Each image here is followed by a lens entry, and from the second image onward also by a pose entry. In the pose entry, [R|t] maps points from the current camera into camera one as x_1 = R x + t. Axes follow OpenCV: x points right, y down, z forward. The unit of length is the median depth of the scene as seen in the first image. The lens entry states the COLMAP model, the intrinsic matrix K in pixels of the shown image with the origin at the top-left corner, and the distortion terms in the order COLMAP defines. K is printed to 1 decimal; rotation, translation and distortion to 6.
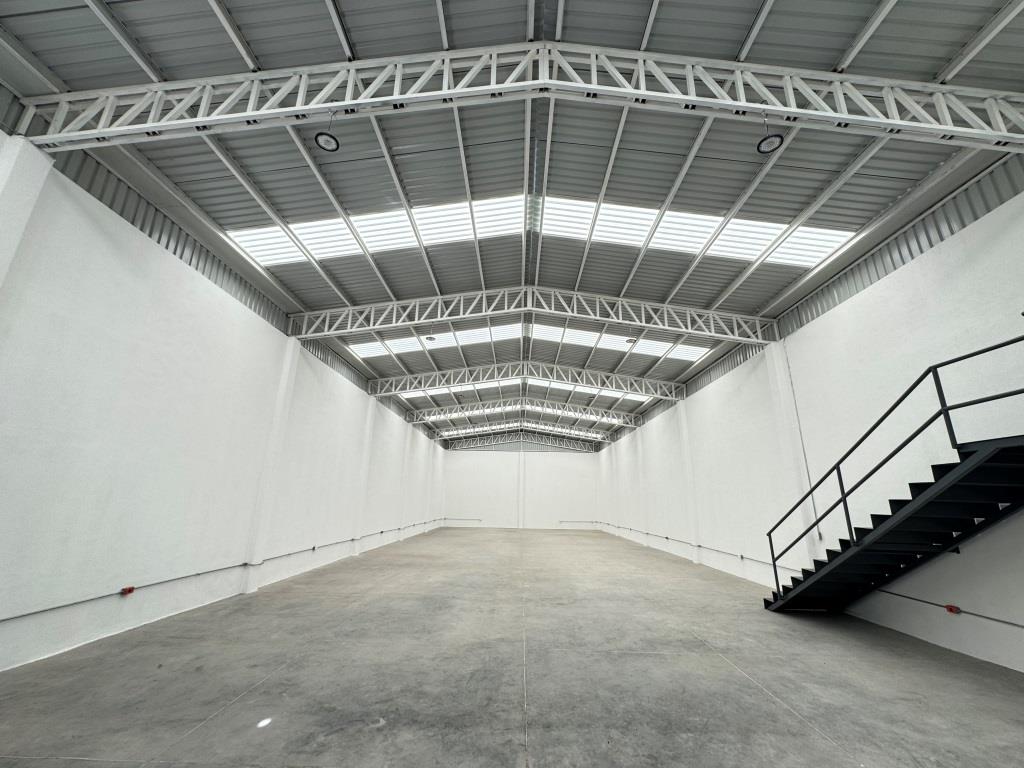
lens RADIAL K [[405.8, 0, 511.4], [0, 405.8, 383.6], [0, 0, 1]] dist [-0.002758, 0.000253]
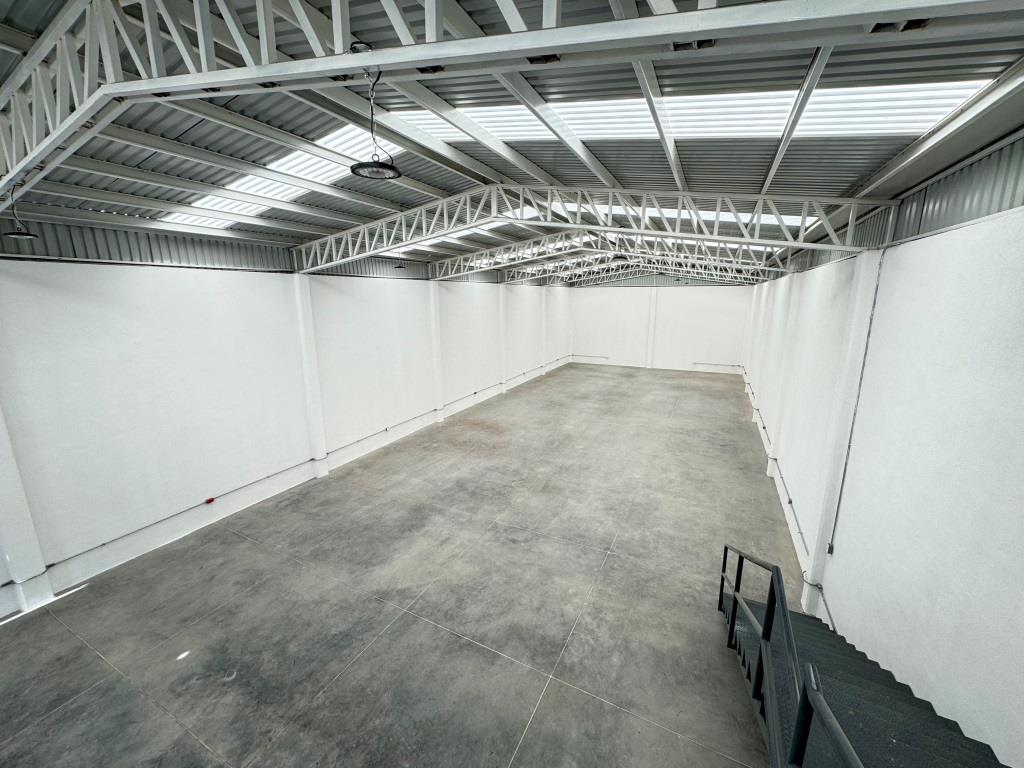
lens RADIAL K [[405.8, 0, 511.1], [0, 405.8, 381.9], [0, 0, 1]] dist [-0.002758, 0.000253]
pose [[0.900938, 0.068877, -0.428447, 0.570624], [0.139547, 0.888896, 0.436337, -0.321822], [0.410899, -0.452901, 0.791229, 0.338283]]
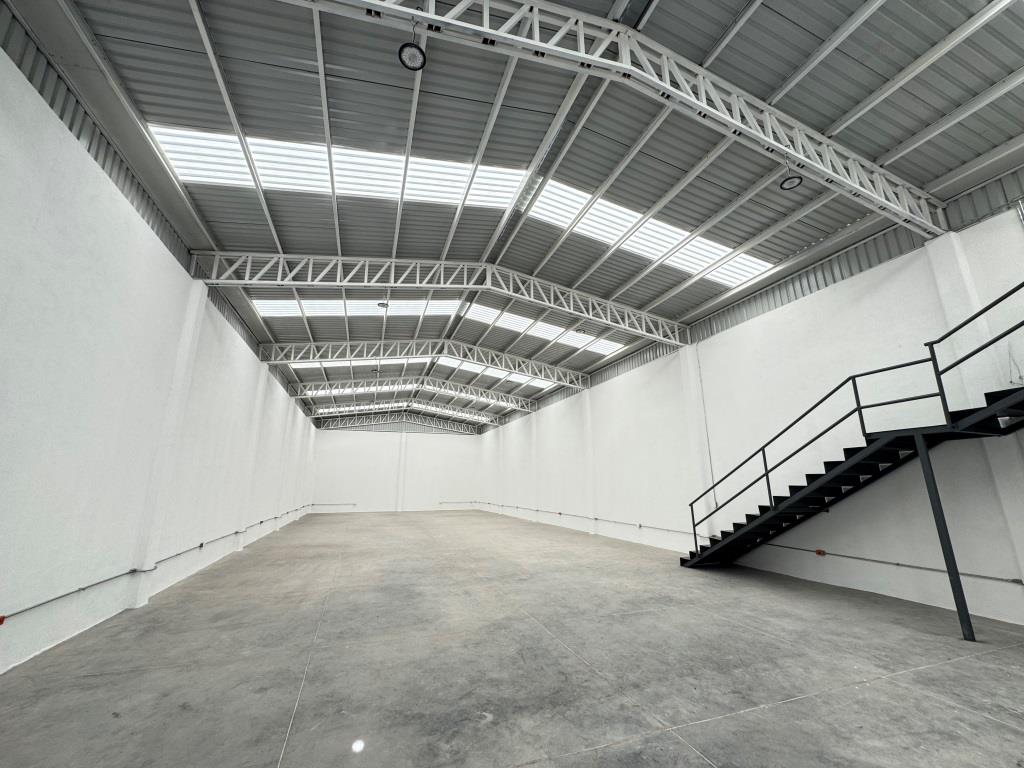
lens RADIAL K [[405.8, 0, 511.4], [0, 405.8, 383.3], [0, 0, 1]] dist [-0.002758, 0.000253]
pose [[0.937844, 0.062825, 0.341323, -0.297821], [-0.076891, 0.996651, 0.027823, 0.019239], [-0.338432, -0.052339, 0.939534, 0.067479]]
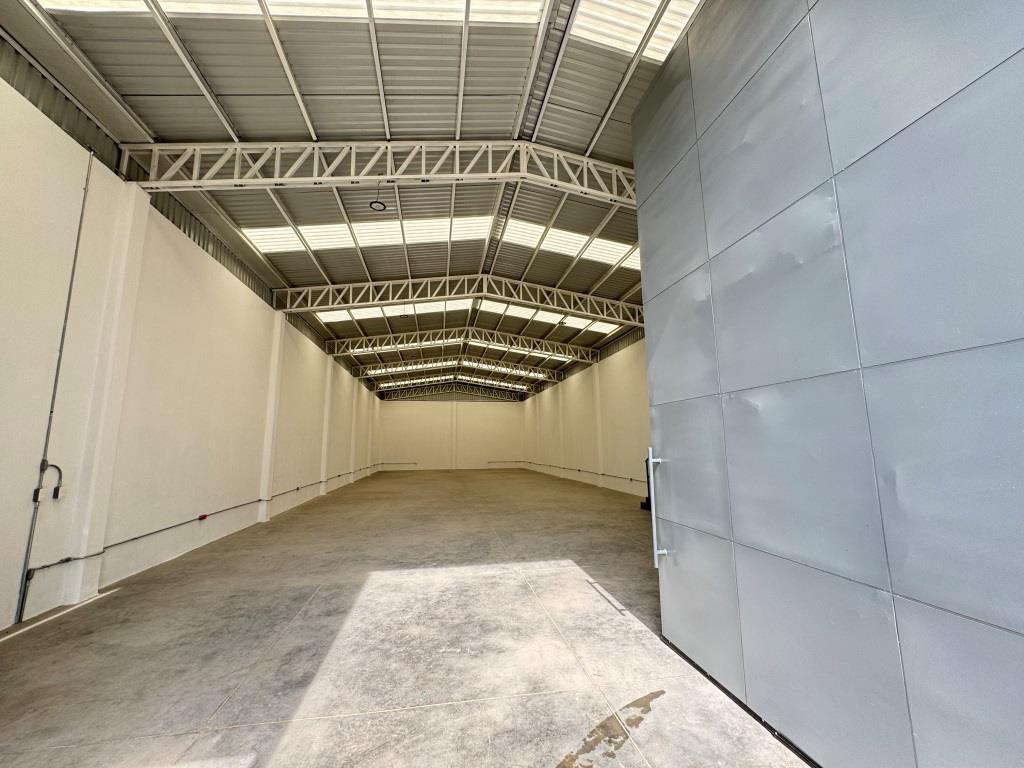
lens RADIAL K [[405.8, 0, 511.2], [0, 405.8, 383.1], [0, 0, 1]] dist [-0.002758, 0.000253]
pose [[0.980654, 0.001585, 0.195743, -0.159102], [-0.026910, 0.991565, 0.126784, -0.097374], [-0.193891, -0.129599, 0.972425, -0.341767]]
